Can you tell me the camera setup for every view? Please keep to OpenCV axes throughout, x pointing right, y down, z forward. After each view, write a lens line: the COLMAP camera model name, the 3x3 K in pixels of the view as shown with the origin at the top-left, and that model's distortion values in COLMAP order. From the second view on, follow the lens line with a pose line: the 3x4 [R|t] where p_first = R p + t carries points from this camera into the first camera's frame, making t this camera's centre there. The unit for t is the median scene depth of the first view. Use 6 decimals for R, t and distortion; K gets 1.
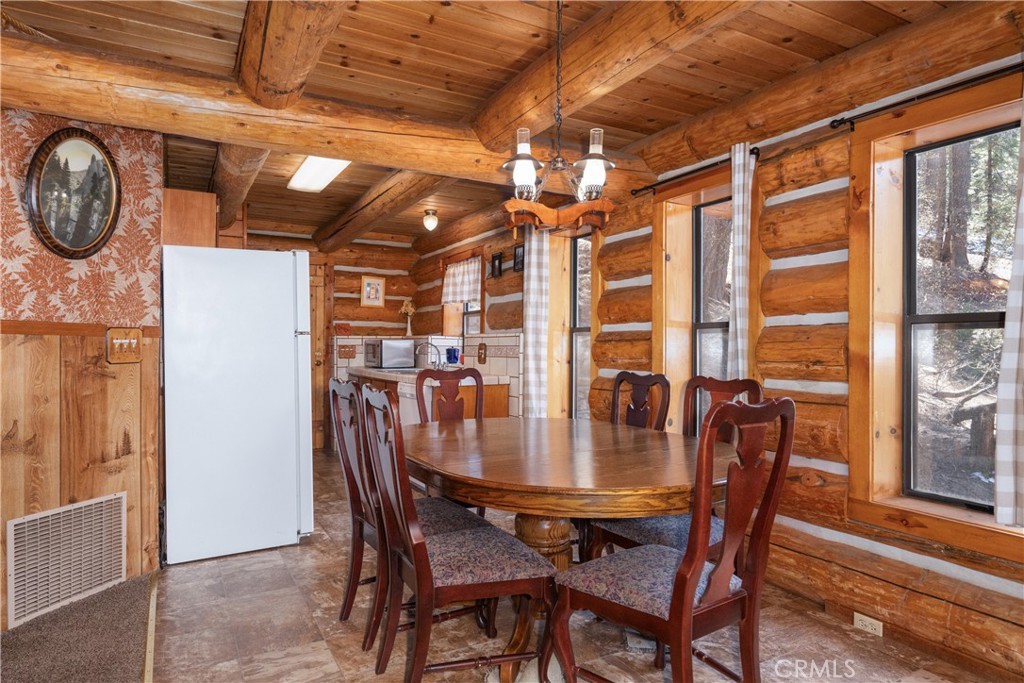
lens RADIAL K [[628.7, 0, 512.0], [0, 628.7, 341.5], [0, 0, 1]] dist [-0.001207, -0.000457]
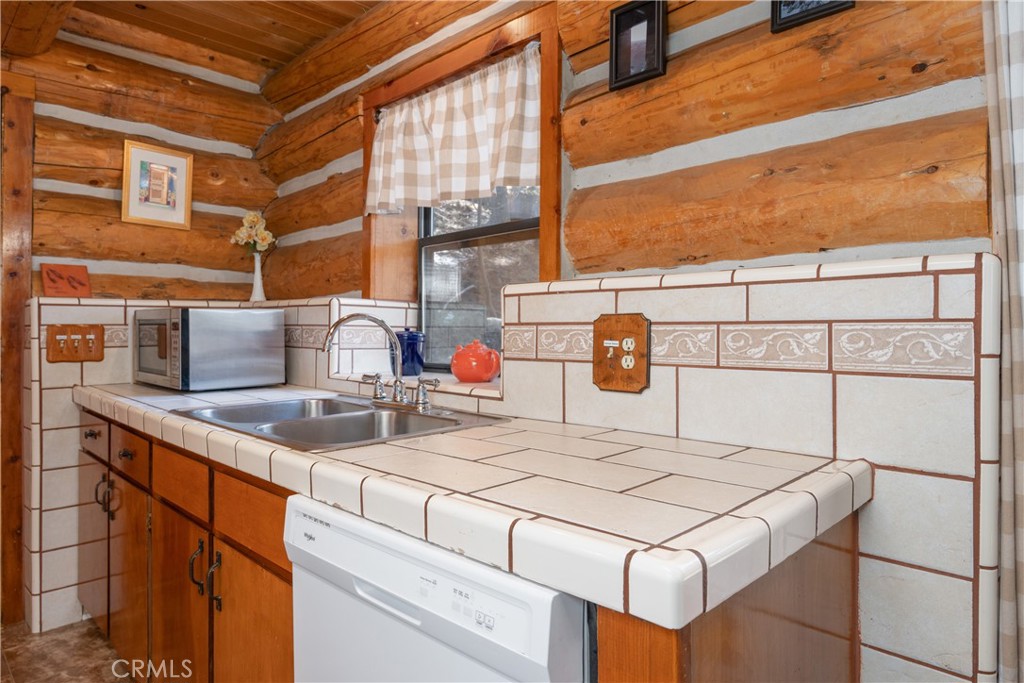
lens RADIAL K [[621.2, 0, 509.4], [0, 621.2, 329.0], [0, 0, 1]] dist [-0.003230, 0.000732]
pose [[0.956100, -0.004264, 0.293009, -0.141986], [0.001580, 0.999955, 0.009397, 0.005897], [-0.293036, -0.008521, 0.956064, 0.640303]]
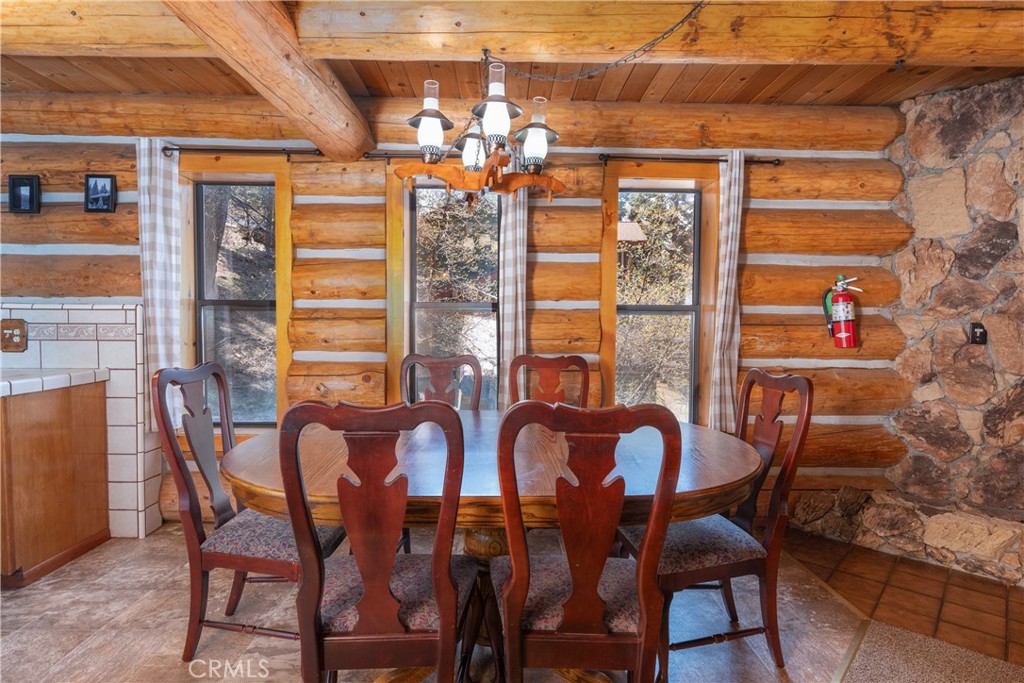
lens RADIAL K [[548.0, 0, 512.0], [0, 548.0, 341.5], [0, 0, 1]] dist [-0.001214, -0.000575]
pose [[0.461199, -0.036955, 0.886527, -0.251595], [-0.014013, 0.998704, 0.048920, -0.006606], [-0.887186, -0.034985, 0.460083, 0.264202]]
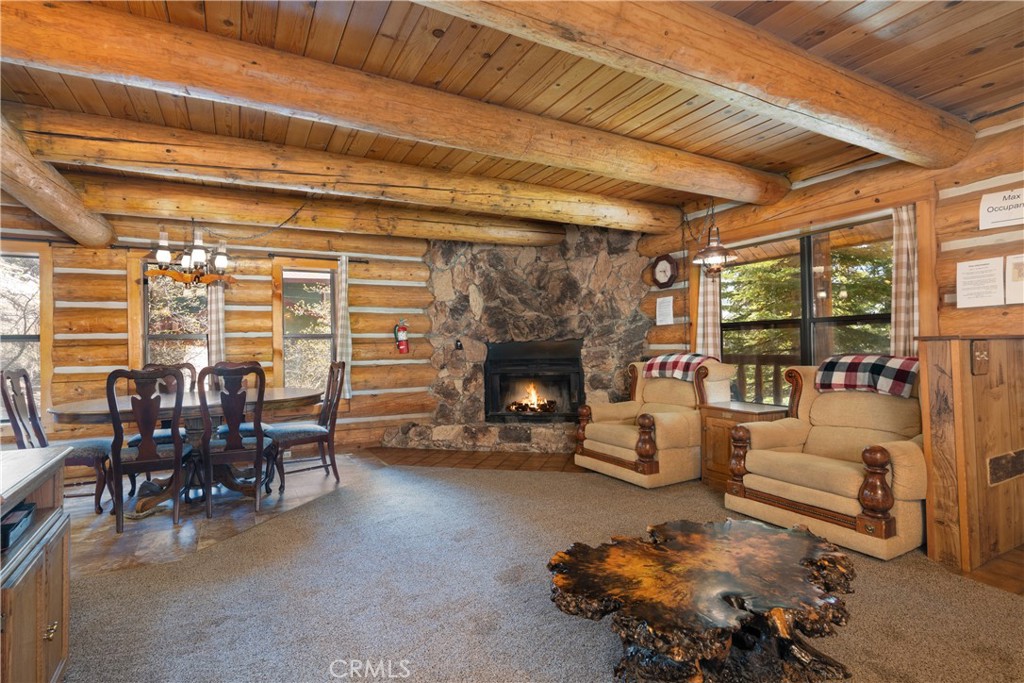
lens RADIAL K [[515.7, 0, 512.0], [0, 515.7, 341.5], [0, 0, 1]] dist [0.000215, 0.000324]
pose [[0.003349, 0.003694, 0.999988, -0.621949], [0.010152, 0.999942, -0.003728, 0.002238], [-0.999943, 0.010165, 0.003312, 0.025180]]
